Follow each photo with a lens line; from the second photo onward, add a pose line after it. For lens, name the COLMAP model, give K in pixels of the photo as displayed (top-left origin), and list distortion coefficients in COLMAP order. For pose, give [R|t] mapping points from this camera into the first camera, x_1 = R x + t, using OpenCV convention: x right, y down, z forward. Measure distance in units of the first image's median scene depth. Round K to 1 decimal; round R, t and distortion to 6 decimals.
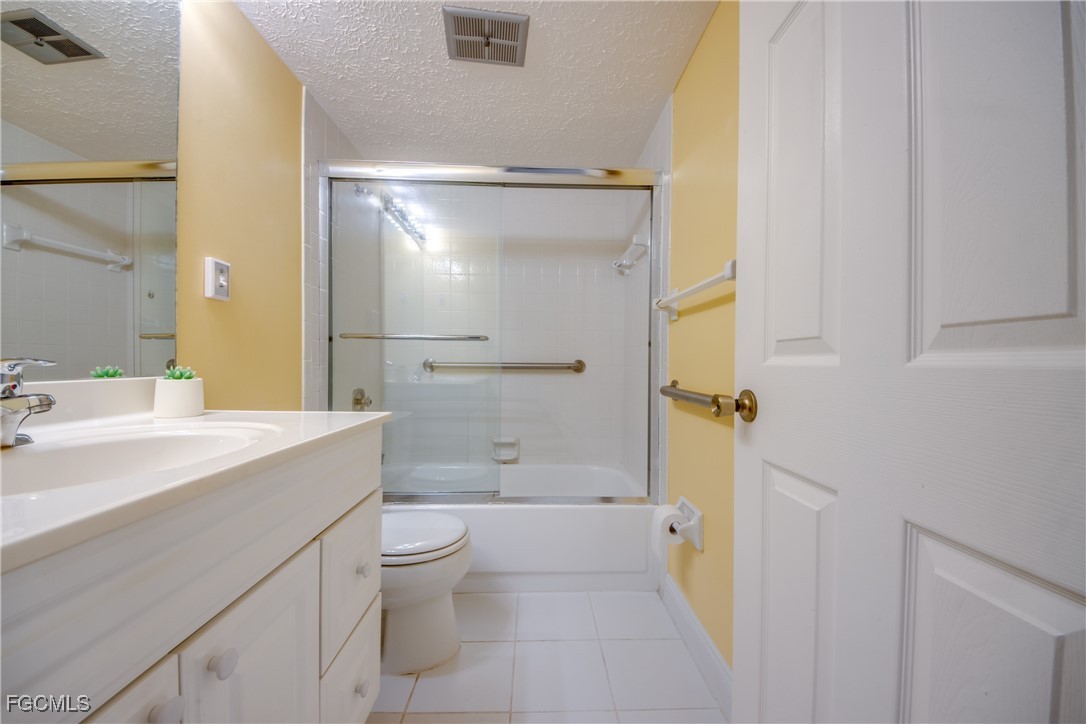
lens RADIAL K [[430.3, 0, 536.7], [0, 430.3, 364.2], [0, 0, 1]] dist [0.033397, -0.021607]
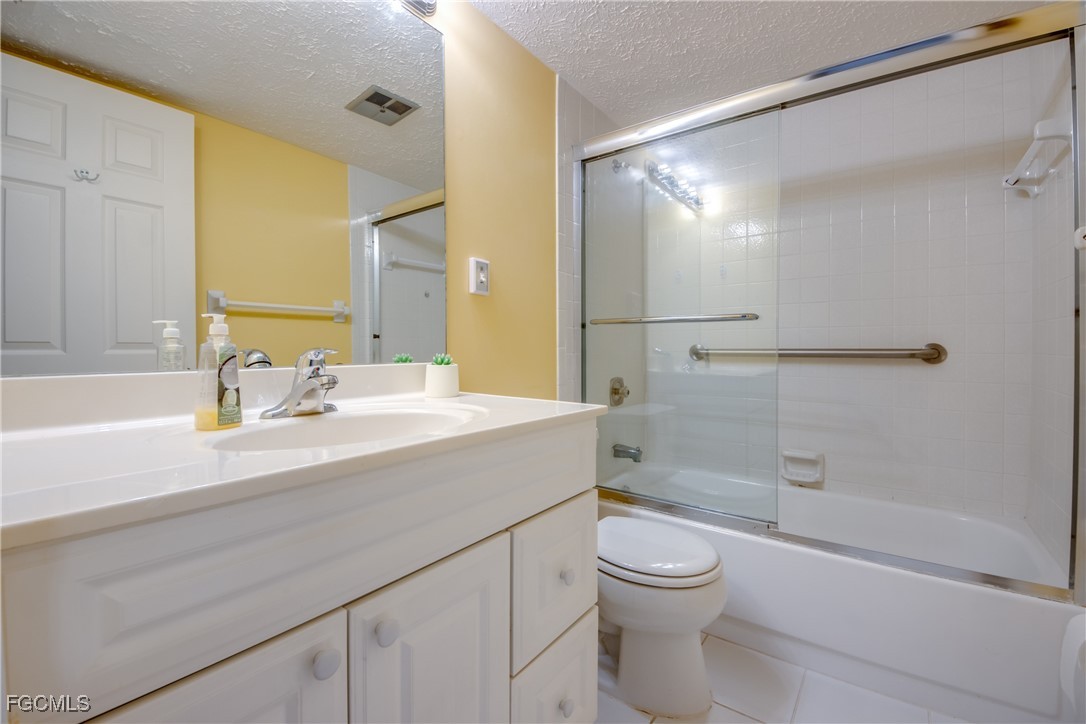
lens RADIAL K [[464.3, 0, 551.3], [0, 464.3, 352.7], [0, 0, 1]] dist [0.054381, -0.036640]
pose [[0.778171, -0.000822, -0.628051, 0.128030], [0.002960, 0.999993, 0.002360, -0.000077], [0.628045, -0.003696, 0.778168, 0.137839]]
